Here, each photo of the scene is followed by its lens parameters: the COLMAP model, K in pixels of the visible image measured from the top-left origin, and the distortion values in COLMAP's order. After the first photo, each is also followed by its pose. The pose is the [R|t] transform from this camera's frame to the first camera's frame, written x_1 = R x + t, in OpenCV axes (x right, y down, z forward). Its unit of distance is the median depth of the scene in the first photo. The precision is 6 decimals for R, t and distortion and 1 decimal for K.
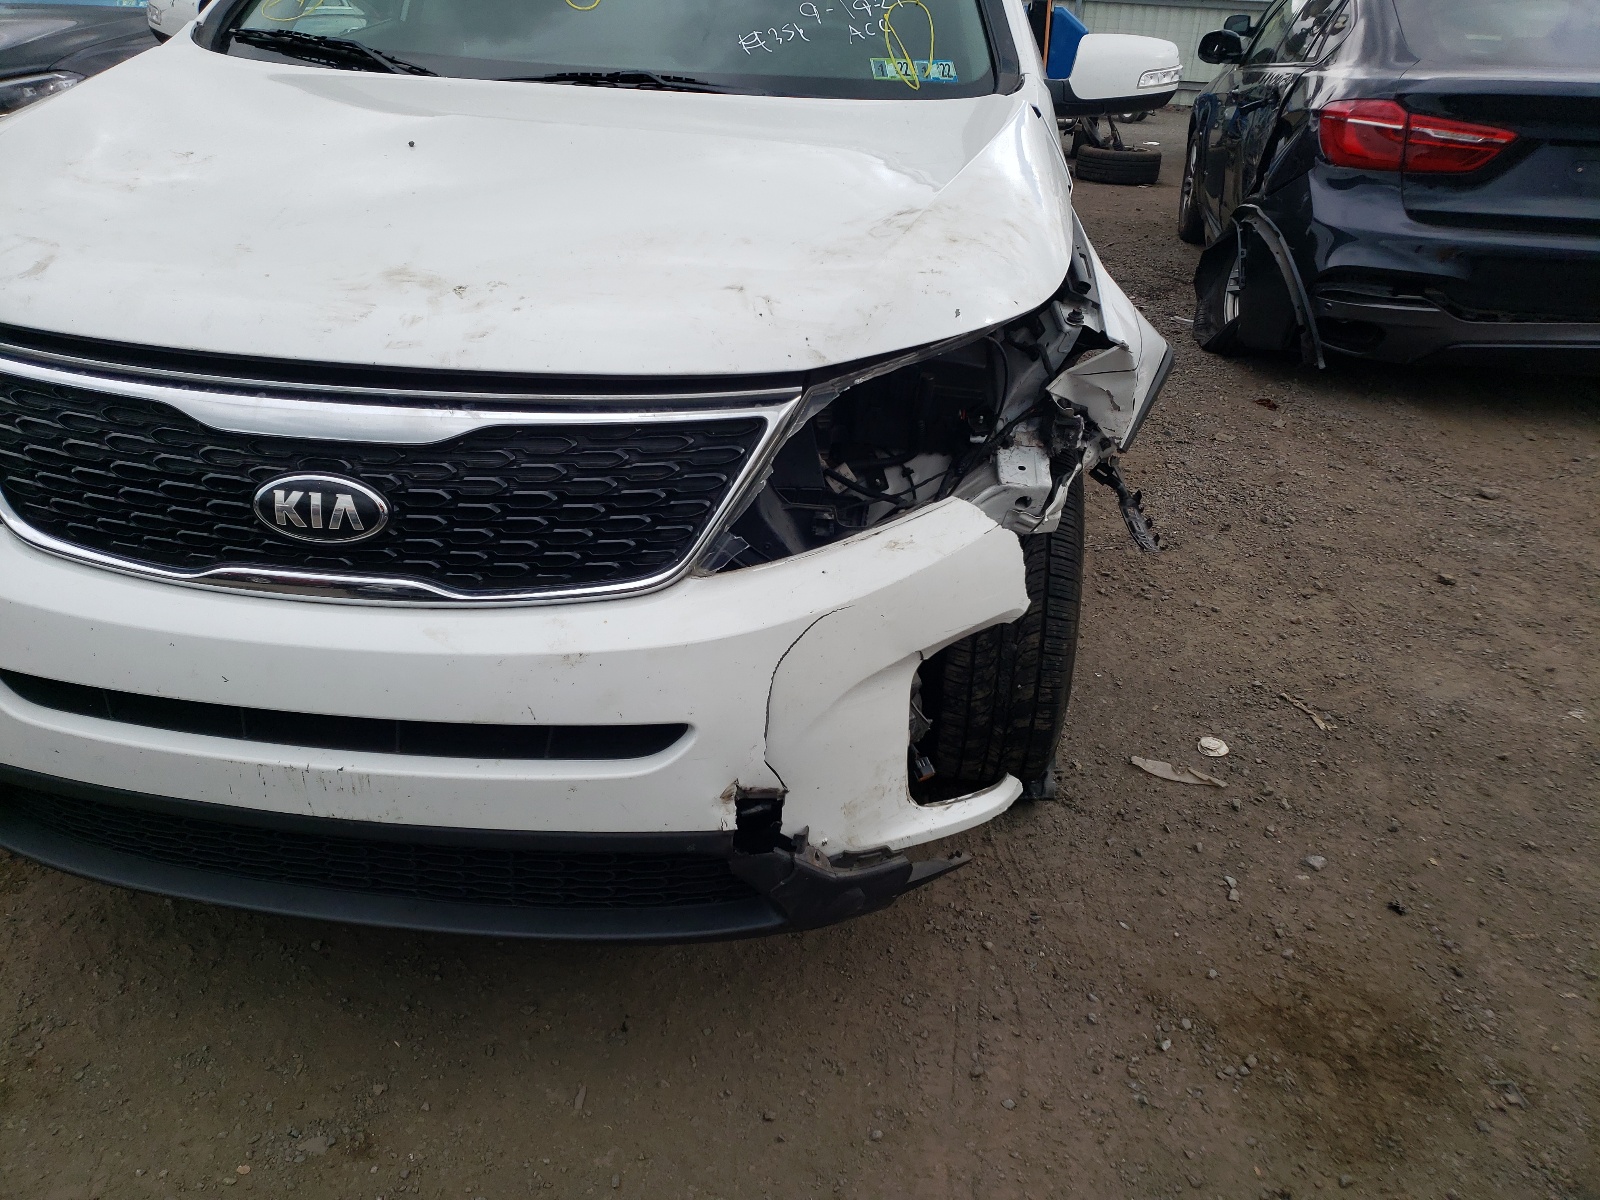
lens RADIAL K [[1267.5, 0, 800.6], [0, 1267.5, 601.5], [0, 0, 1]] dist [0.063744, -0.060802]
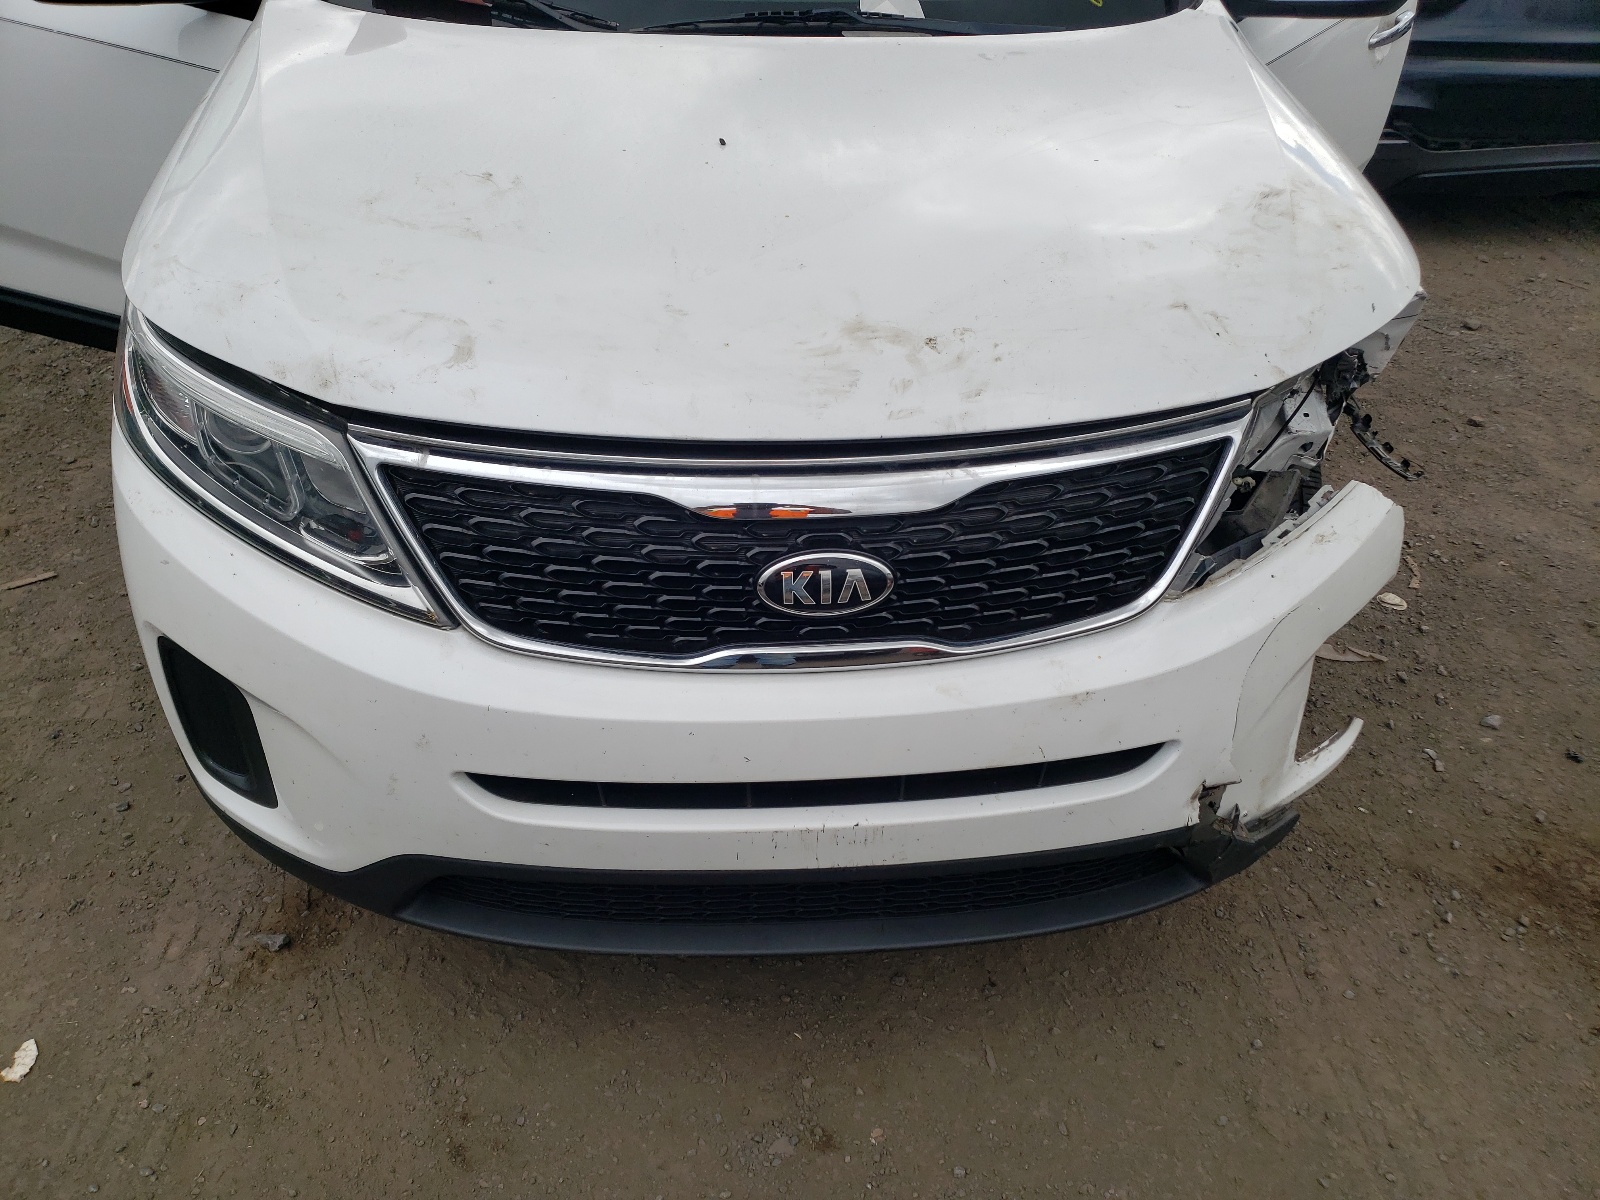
lens RADIAL K [[1267.5, 0, 814.1], [0, 1267.5, 625.3], [0, 0, 1]] dist [0.063744, -0.060802]
pose [[0.980705, -0.127448, 0.148241, -0.455230], [0.101971, 0.980444, 0.168318, -0.177086], [-0.166793, -0.149954, 0.974522, 0.026706]]
